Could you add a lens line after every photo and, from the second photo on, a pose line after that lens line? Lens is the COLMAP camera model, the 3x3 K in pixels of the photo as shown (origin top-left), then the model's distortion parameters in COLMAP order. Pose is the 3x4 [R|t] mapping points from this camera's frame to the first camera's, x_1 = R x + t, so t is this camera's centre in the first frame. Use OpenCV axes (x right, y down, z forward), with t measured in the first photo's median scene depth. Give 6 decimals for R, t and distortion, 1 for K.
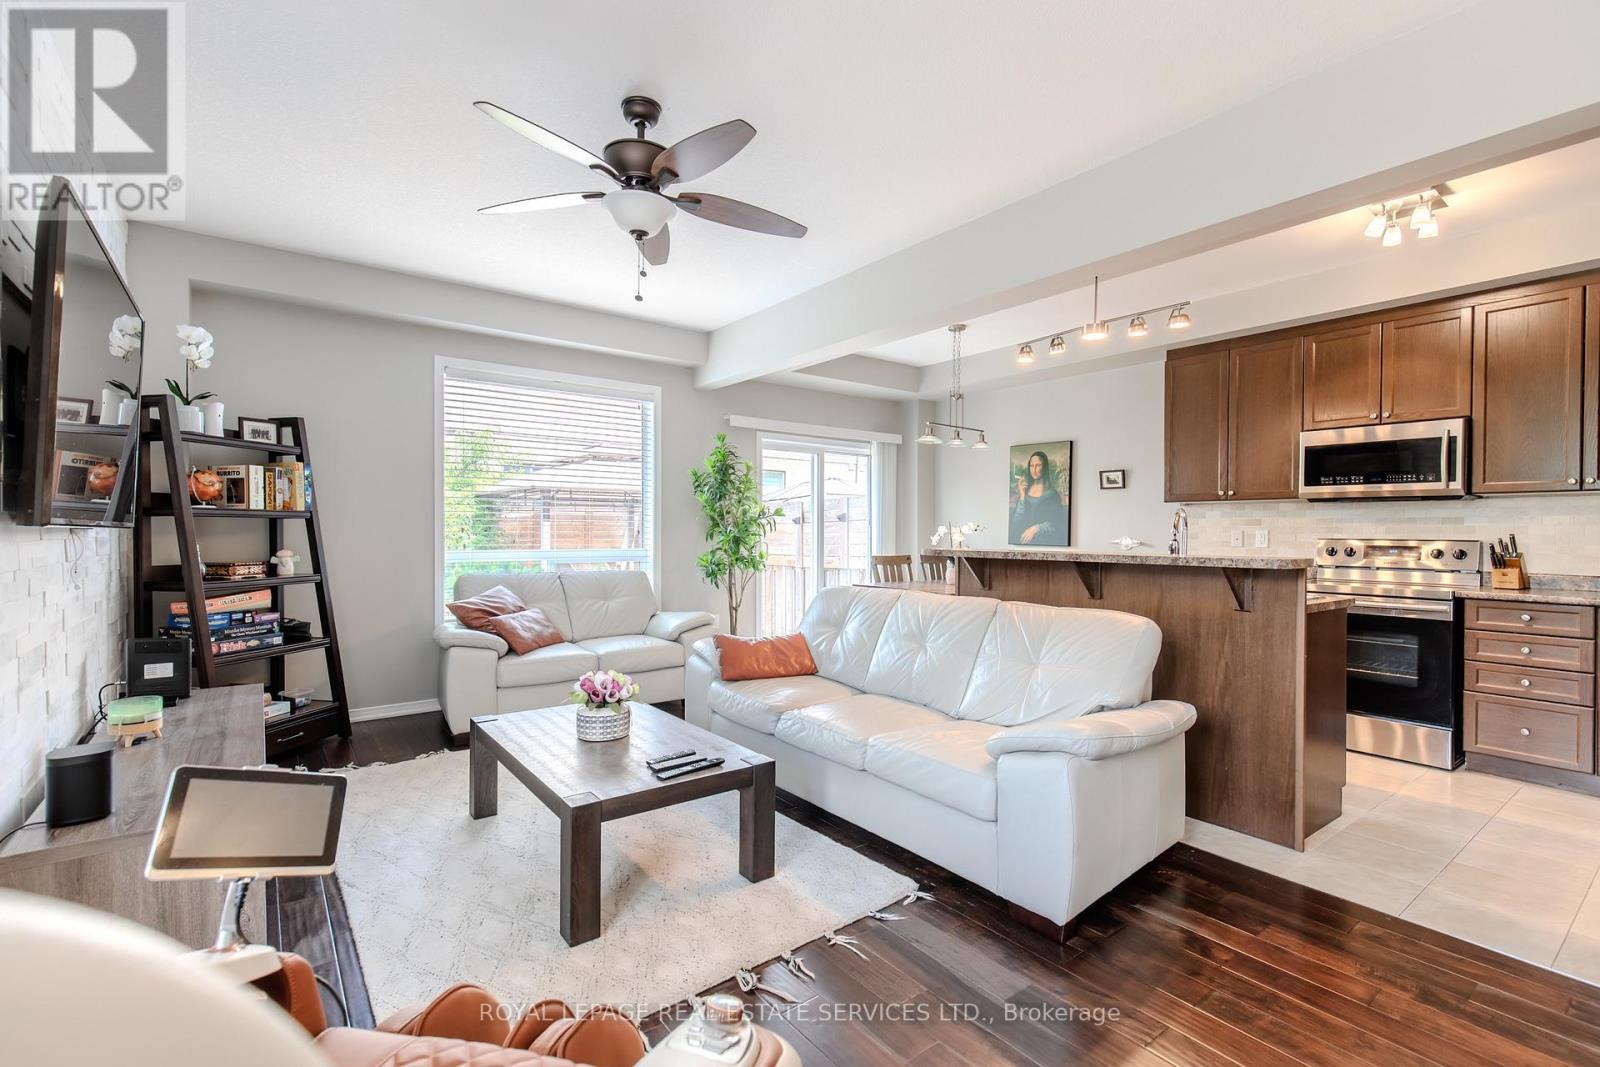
lens RADIAL K [[727.6, 0, 779.8], [0, 727.6, 536.2], [0, 0, 1]] dist [-0.001040, 0.000615]
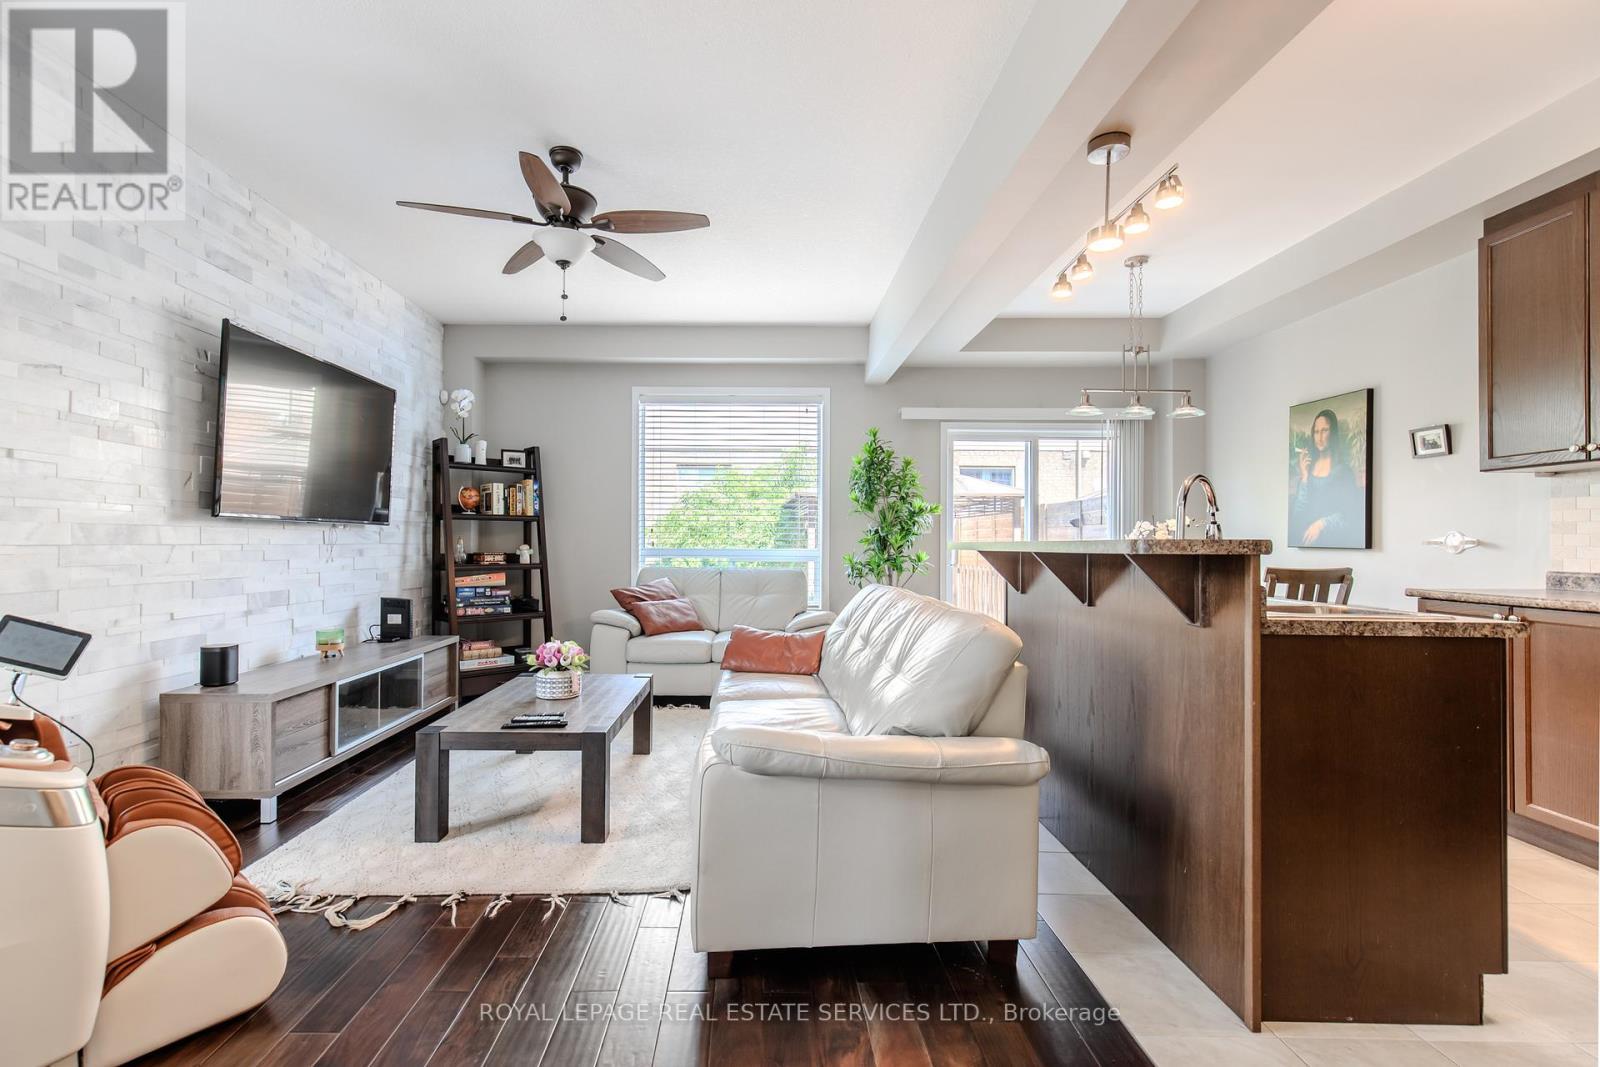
lens RADIAL K [[727.6, 0, 707.1], [0, 727.6, 535.7], [0, 0, 1]] dist [-0.001040, 0.000615]
pose [[0.787887, -0.004919, -0.615801, 0.424421], [-0.007080, 0.999830, -0.017046, 0.022677], [0.615780, 0.017790, 0.787718, 0.142451]]
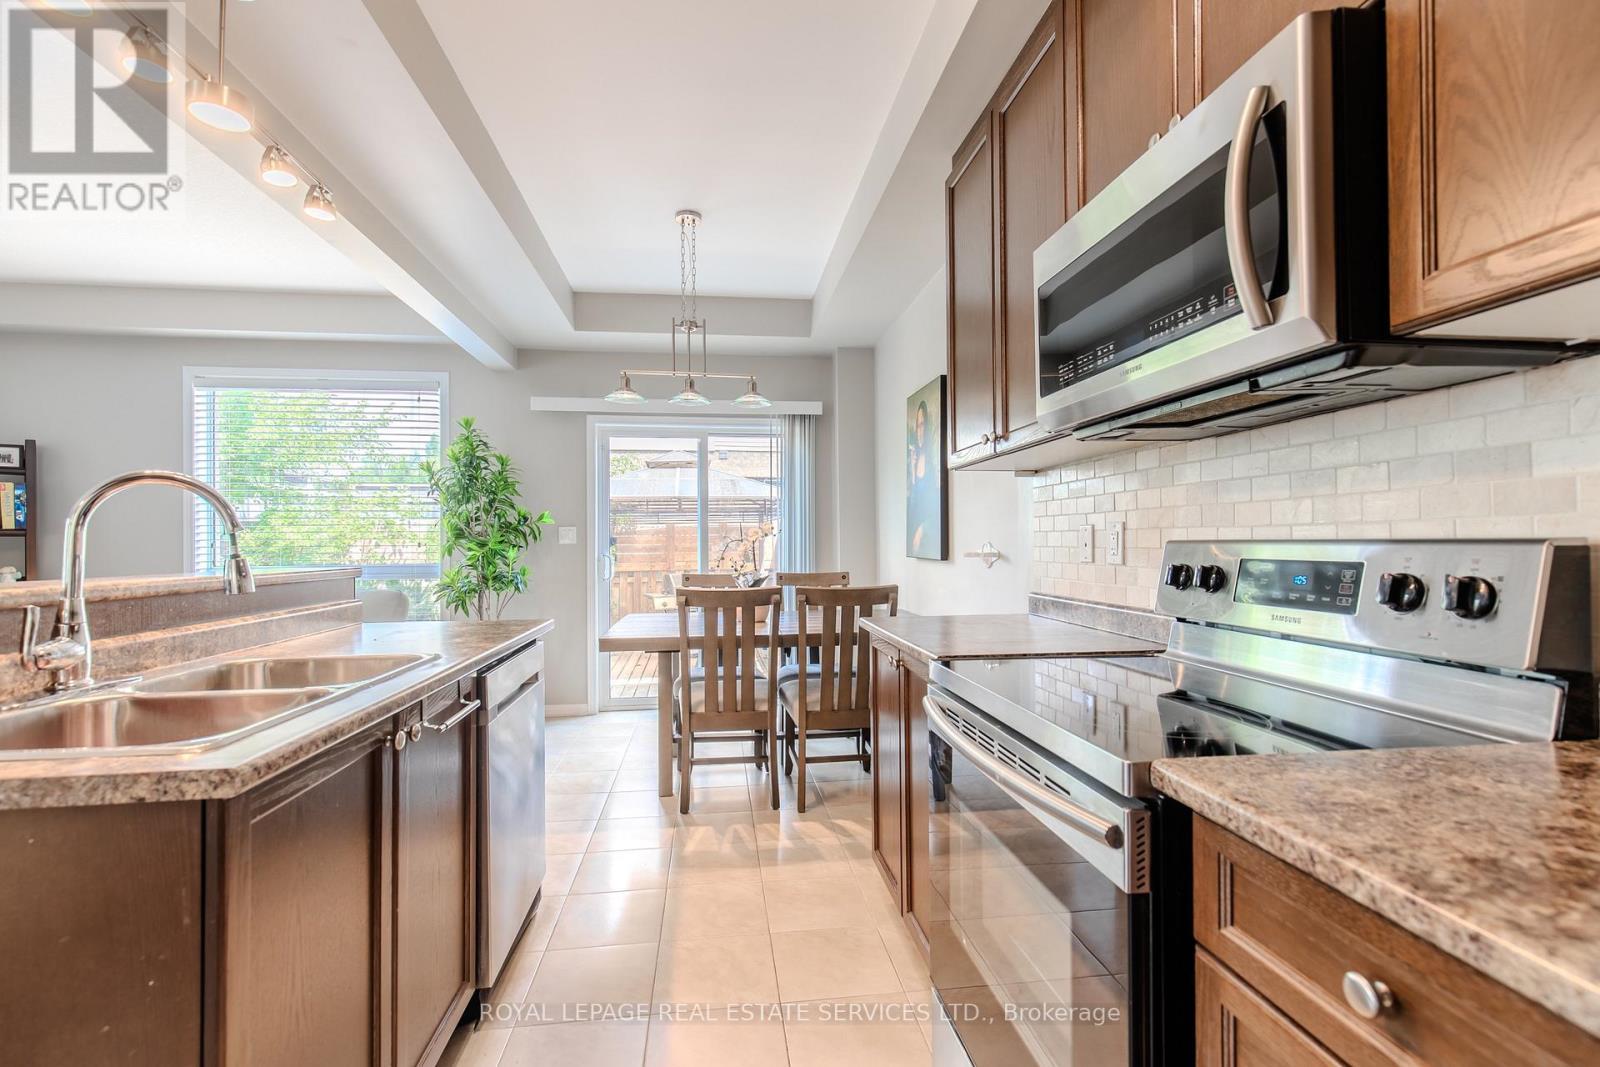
lens RADIAL K [[727.6, 0, 737.7], [0, 727.6, 534.6], [0, 0, 1]] dist [-0.001040, 0.000615]
pose [[0.873057, -0.018898, -0.487251, 0.704058], [0.009824, 0.999728, -0.021170, 0.005474], [0.487519, 0.013696, 0.873005, 0.558267]]
